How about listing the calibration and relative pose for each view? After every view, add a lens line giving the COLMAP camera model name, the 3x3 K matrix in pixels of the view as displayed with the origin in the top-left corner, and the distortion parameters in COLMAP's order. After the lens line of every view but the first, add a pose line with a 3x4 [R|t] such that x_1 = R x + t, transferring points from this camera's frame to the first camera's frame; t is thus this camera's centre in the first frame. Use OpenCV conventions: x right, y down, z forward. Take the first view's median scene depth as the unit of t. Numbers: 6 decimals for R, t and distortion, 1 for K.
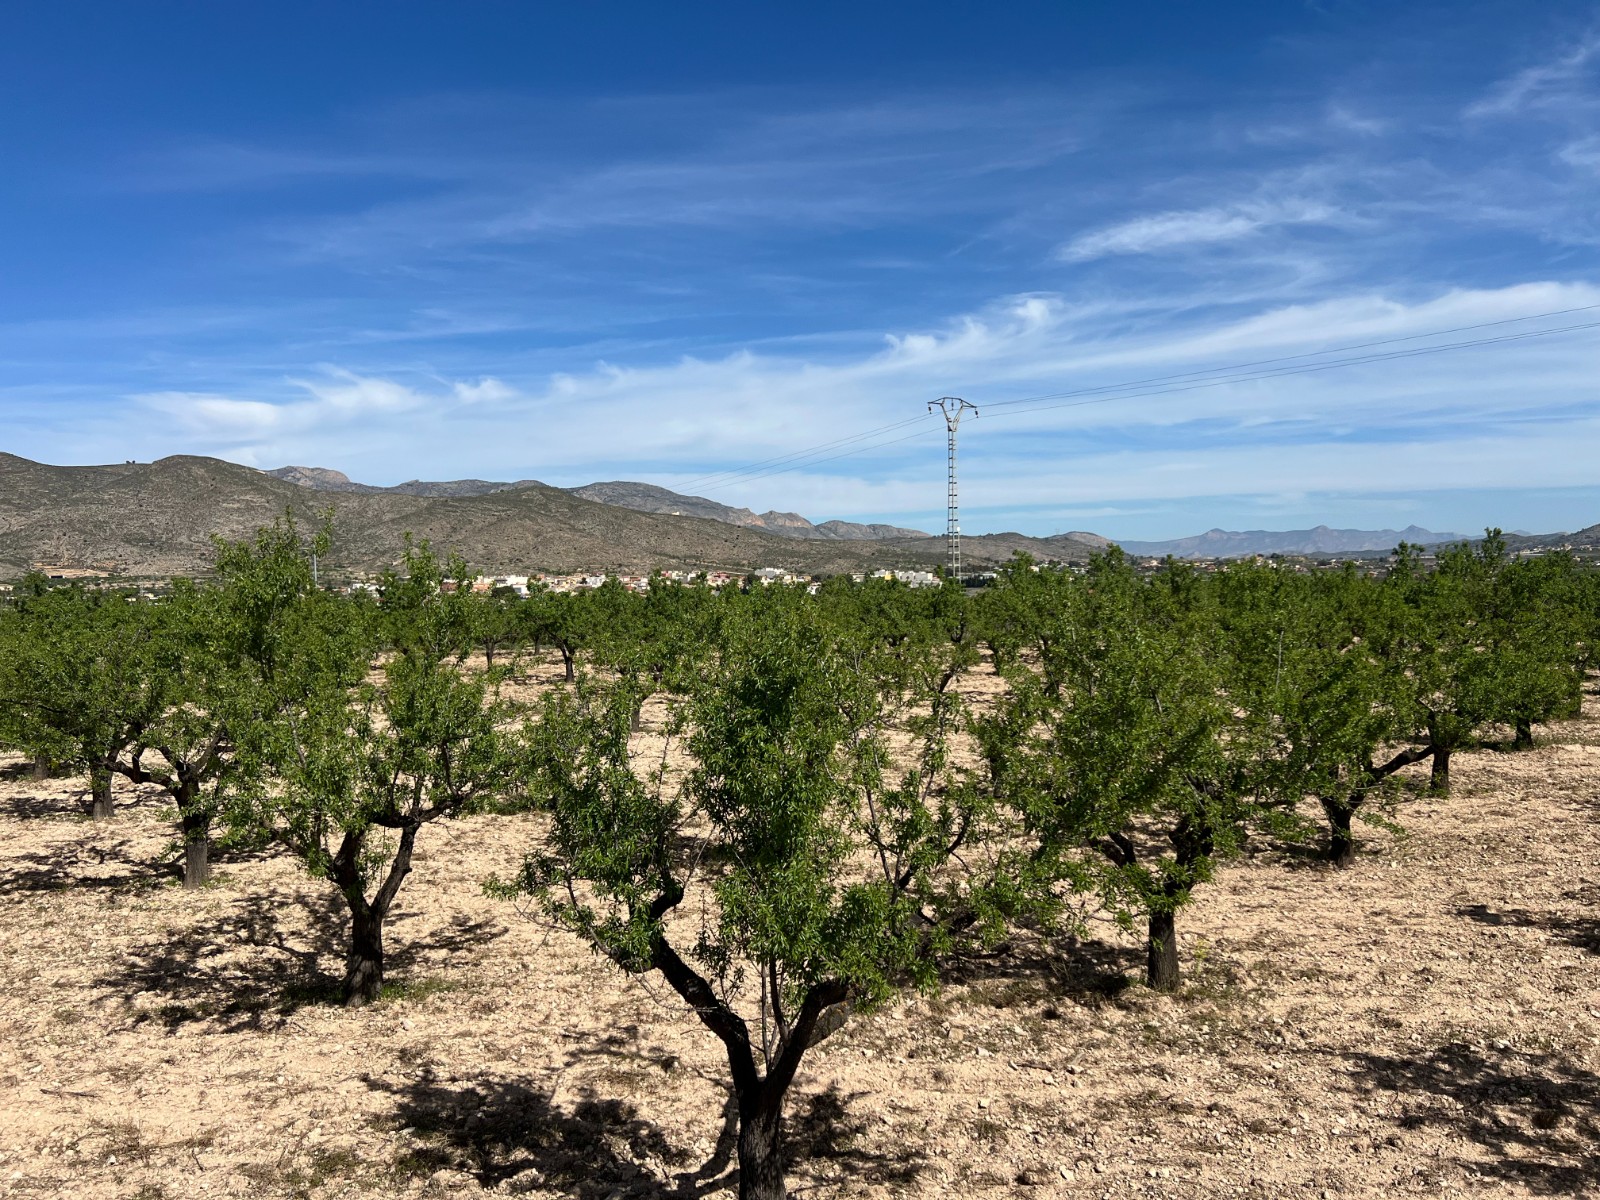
lens RADIAL K [[1199.3, 0, 799.8], [0, 1199.3, 579.5], [0, 0, 1]] dist [0.075324, -0.080472]
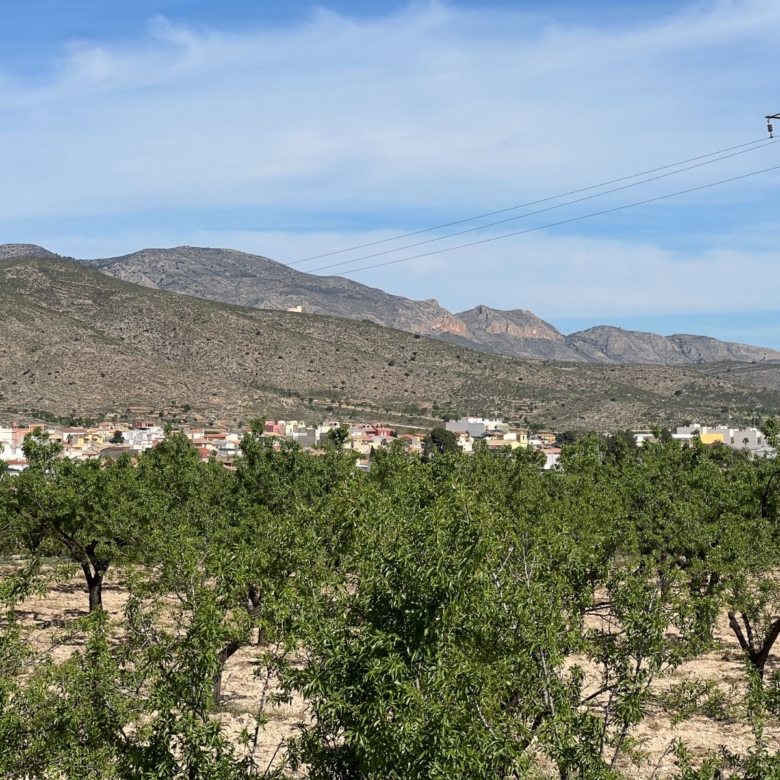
lens RADIAL K [[2349.7, 0, 390.0], [0, 2349.7, 390.0], [0, 0, 1]] dist [-0.100588, 0.268854]
pose [[0.997972, 0.013229, -0.062259, 0.020221], [-0.014540, 0.999681, -0.020648, -0.003192], [0.061966, 0.021511, 0.997846, -0.162102]]
